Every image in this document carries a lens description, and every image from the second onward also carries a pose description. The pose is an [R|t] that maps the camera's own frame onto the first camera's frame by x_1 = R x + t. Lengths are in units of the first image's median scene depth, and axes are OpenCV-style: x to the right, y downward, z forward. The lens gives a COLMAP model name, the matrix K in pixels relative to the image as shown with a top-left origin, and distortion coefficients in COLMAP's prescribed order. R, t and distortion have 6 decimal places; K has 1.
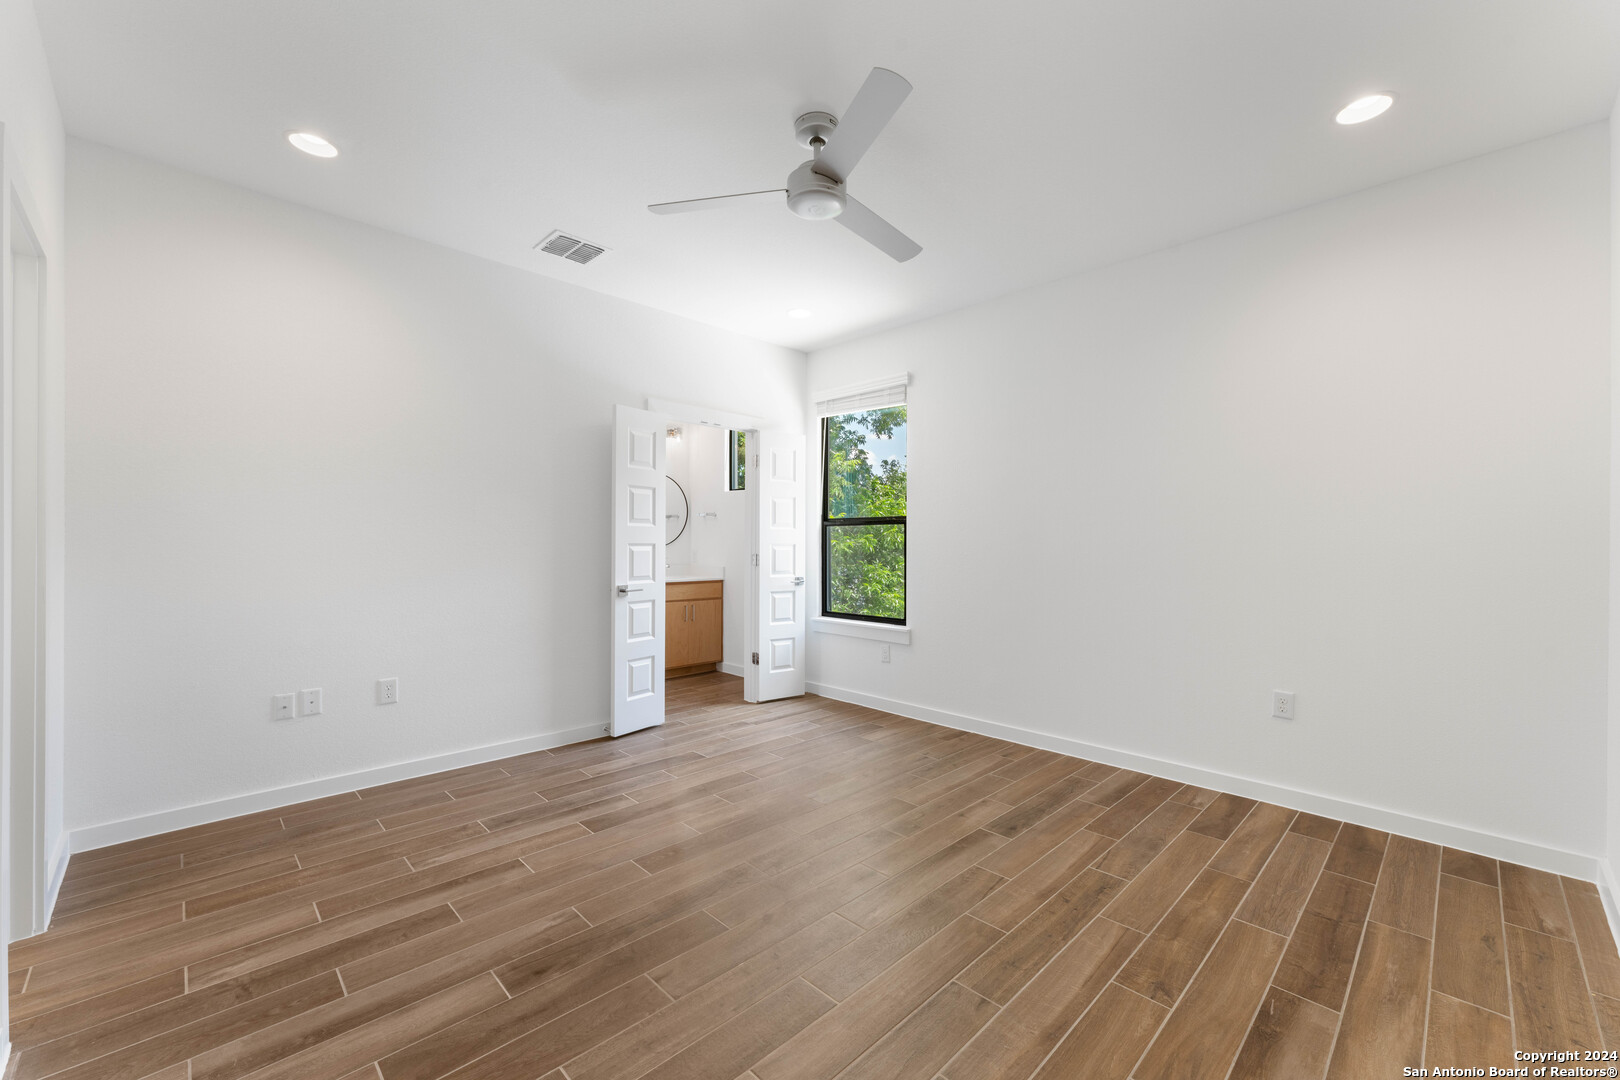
lens RADIAL K [[650.4, 0, 803.2], [0, 650.4, 540.0], [0, 0, 1]] dist [0.000802, 0.000090]
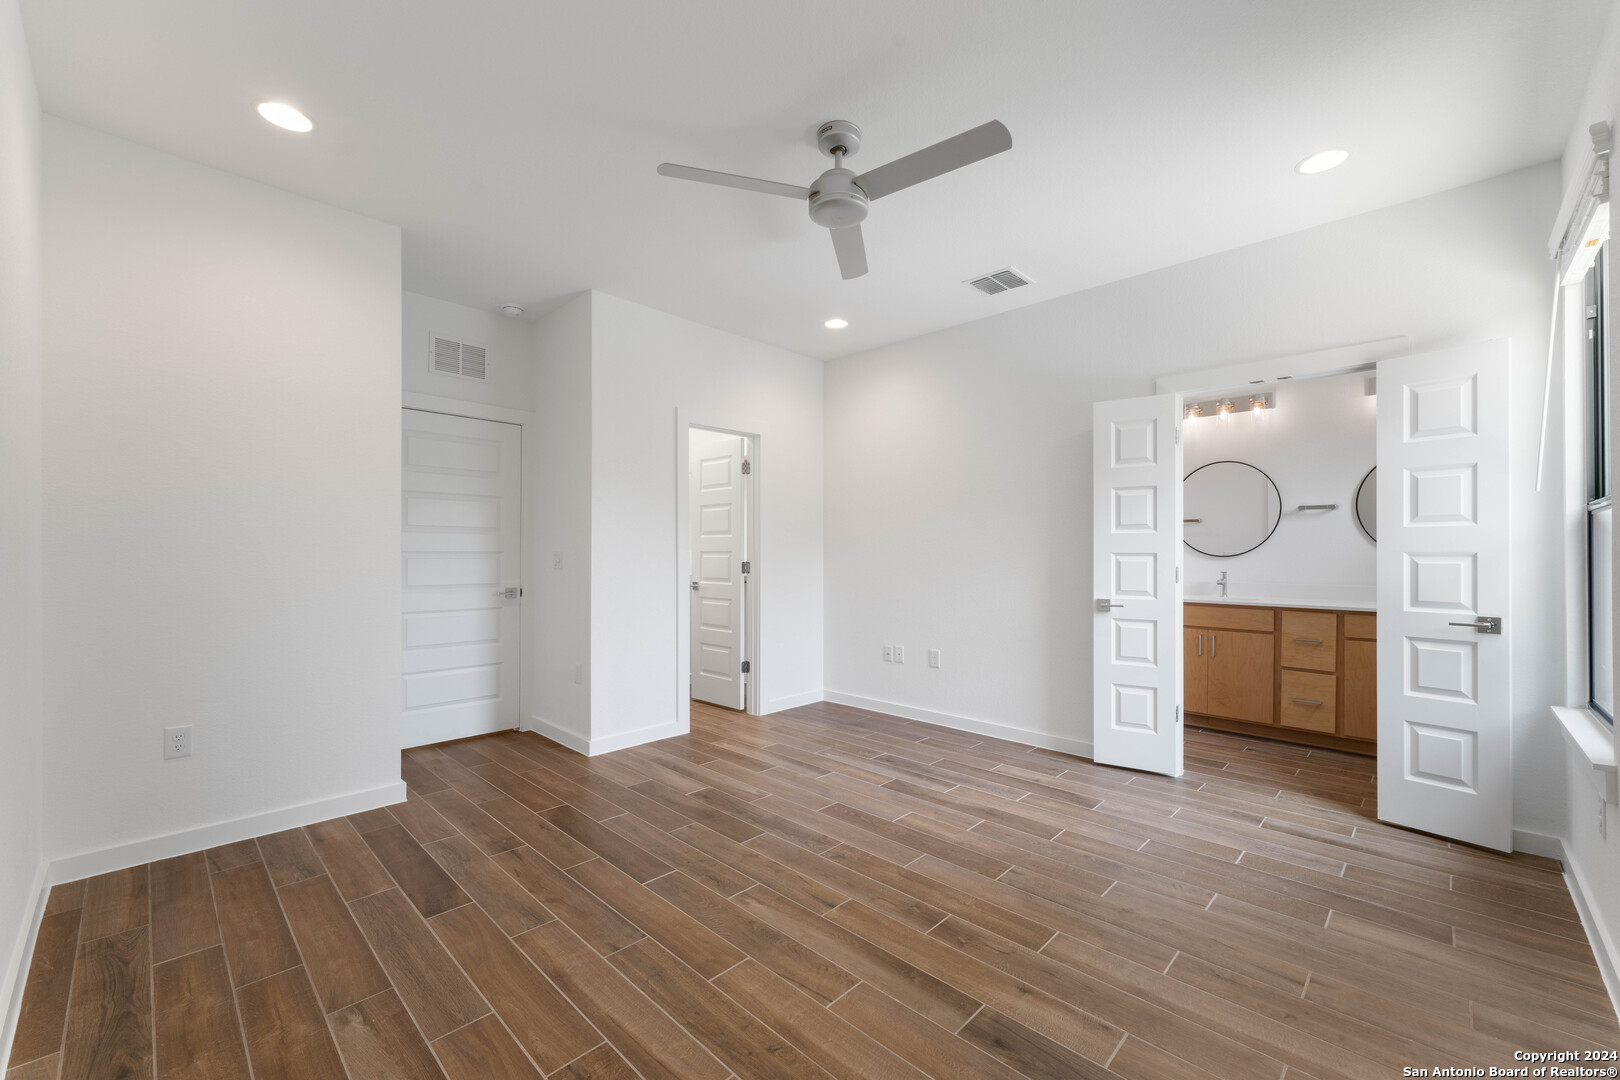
lens RADIAL K [[650.4, 0, 814.1], [0, 650.4, 549.9], [0, 0, 1]] dist [0.000802, 0.000090]
pose [[0.028185, -0.010756, -0.999545, 0.788786], [0.003711, 0.999936, -0.010656, 0.011589], [0.999596, -0.003409, 0.028223, 0.722890]]
